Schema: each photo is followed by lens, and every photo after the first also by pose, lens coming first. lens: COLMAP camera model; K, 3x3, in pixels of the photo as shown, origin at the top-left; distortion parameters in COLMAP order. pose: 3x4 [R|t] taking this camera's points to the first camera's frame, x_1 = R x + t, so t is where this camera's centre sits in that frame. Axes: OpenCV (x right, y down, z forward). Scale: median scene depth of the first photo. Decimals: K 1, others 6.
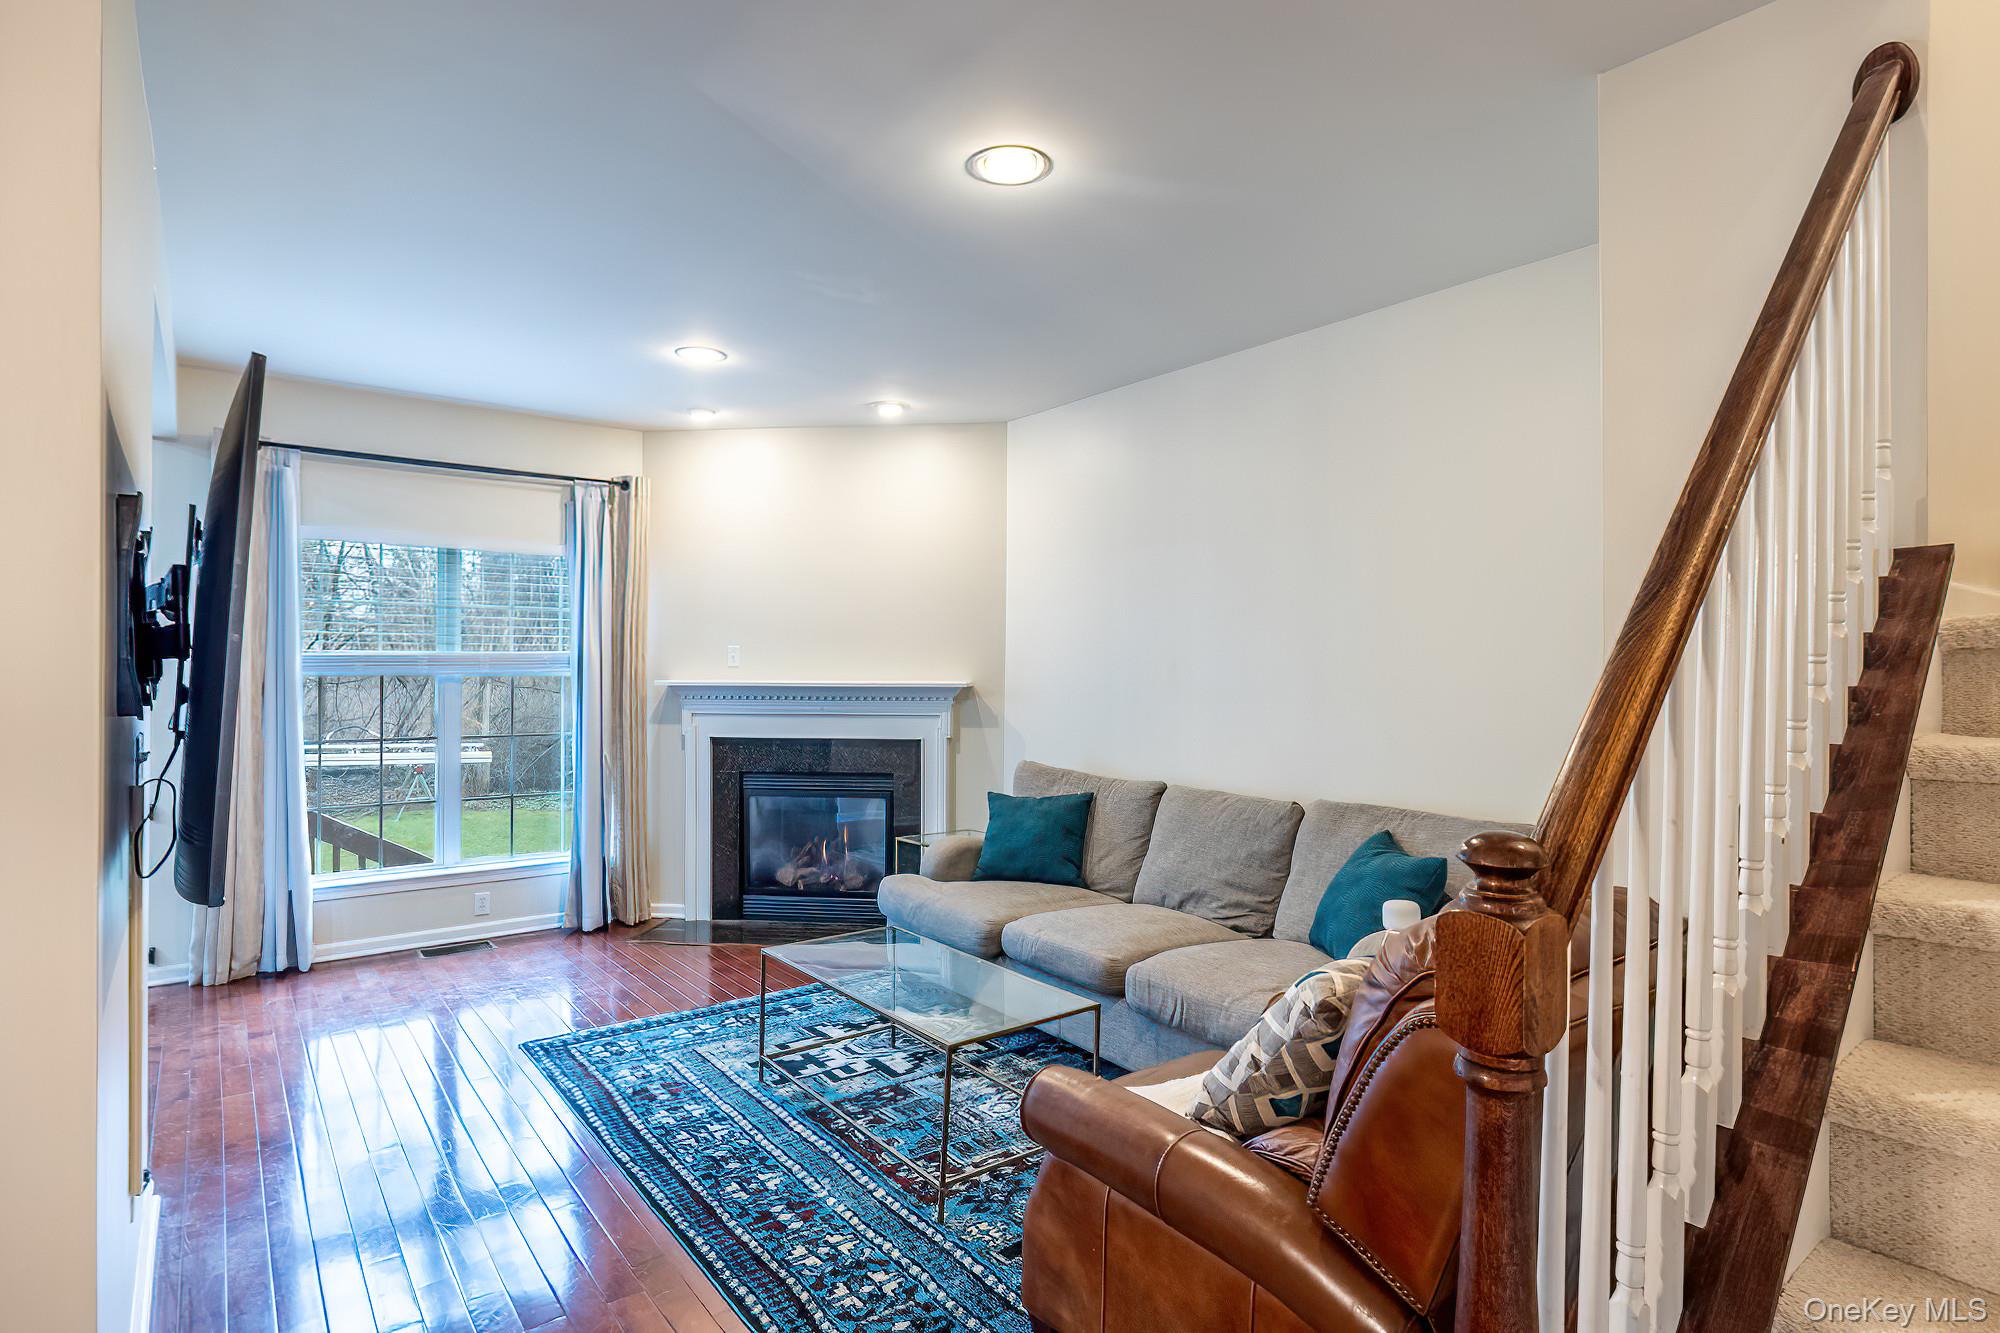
lens RADIAL K [[1032.5, 0, 1071.6], [0, 1032.5, 665.9], [0, 0, 1]] dist [0.003739, 0.000136]
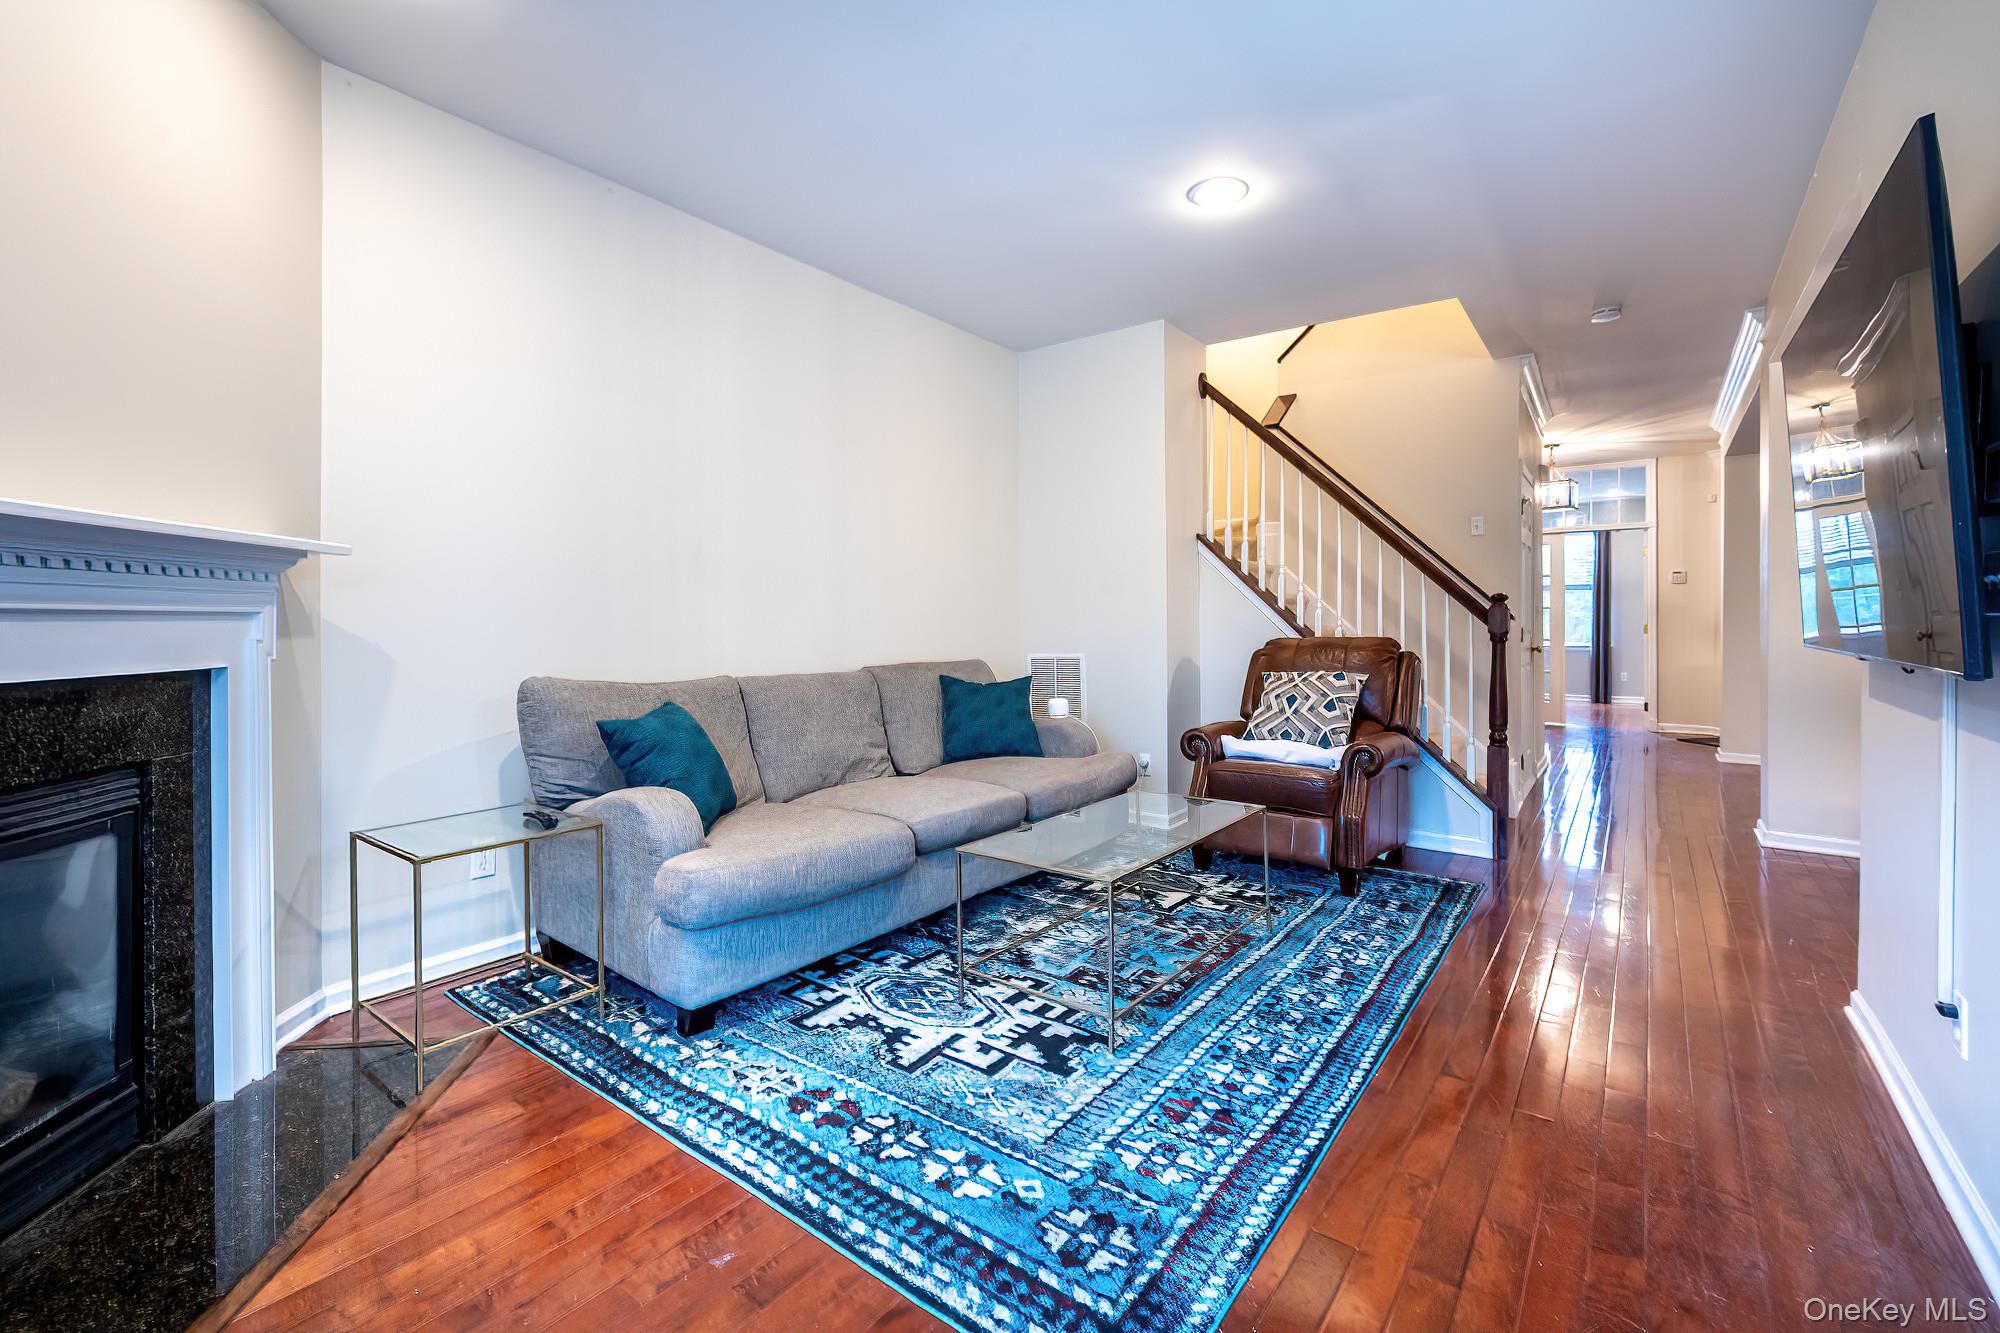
lens RADIAL K [[857.0, 0, 952.3], [0, 857.0, 623.7], [0, 0, 1]] dist [0.000776, 0.000106]
pose [[-0.188906, -0.006590, 0.981973, -0.864761], [-0.000153, 0.999978, 0.006681, 0.076672], [-0.981995, 0.001111, -0.188903, 1.187838]]
